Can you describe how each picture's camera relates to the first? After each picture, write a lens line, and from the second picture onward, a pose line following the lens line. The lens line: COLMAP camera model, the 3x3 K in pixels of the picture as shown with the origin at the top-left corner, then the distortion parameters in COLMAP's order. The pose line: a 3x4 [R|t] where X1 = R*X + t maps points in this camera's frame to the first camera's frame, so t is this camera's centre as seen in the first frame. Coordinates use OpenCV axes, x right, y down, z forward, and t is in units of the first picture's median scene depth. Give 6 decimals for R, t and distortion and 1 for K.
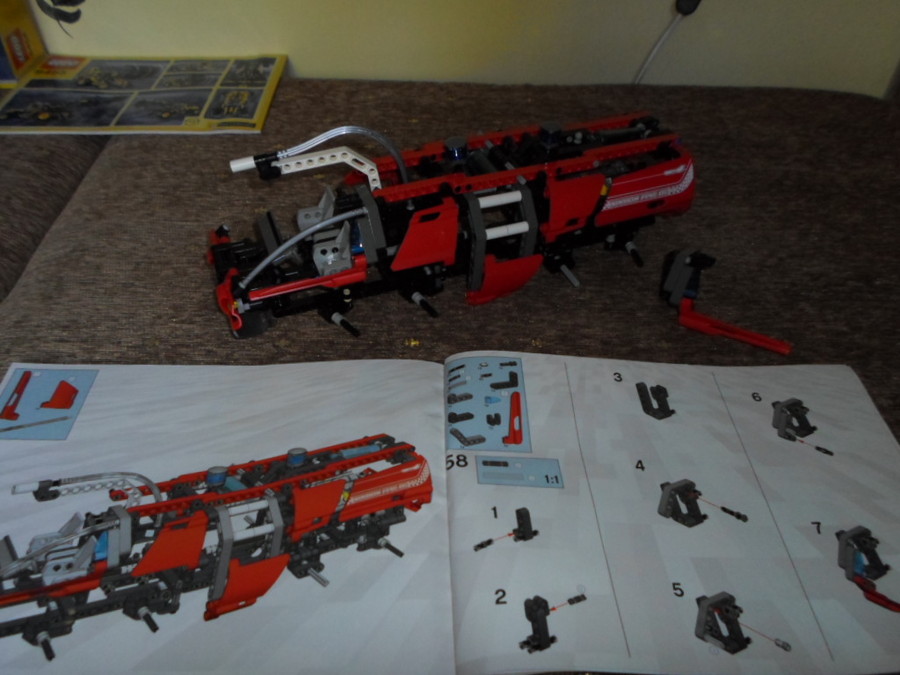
lens RADIAL K [[680.4, 0, 447.6], [0, 680.4, 339.9], [0, 0, 1]] dist [-0.029447, -0.000082]
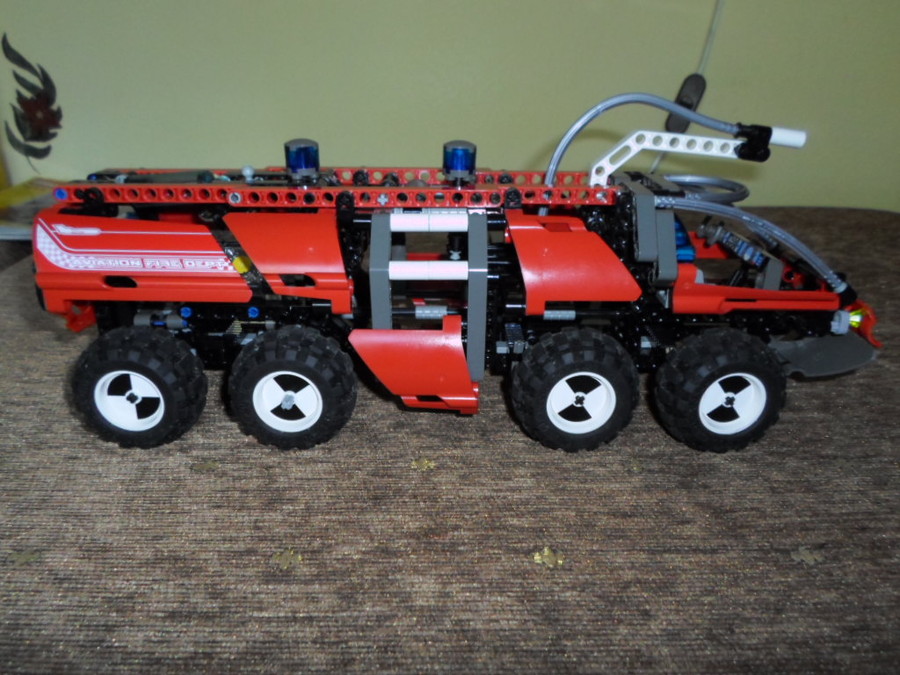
lens RADIAL K [[680.4, 0, 449.8], [0, 680.4, 341.8], [0, 0, 1]] dist [-0.029447, -0.000082]
pose [[0.999684, -0.014549, -0.020513, 0.061549], [0.006848, 0.942325, -0.334629, 0.136413], [0.024199, 0.334383, 0.942127, 0.239035]]
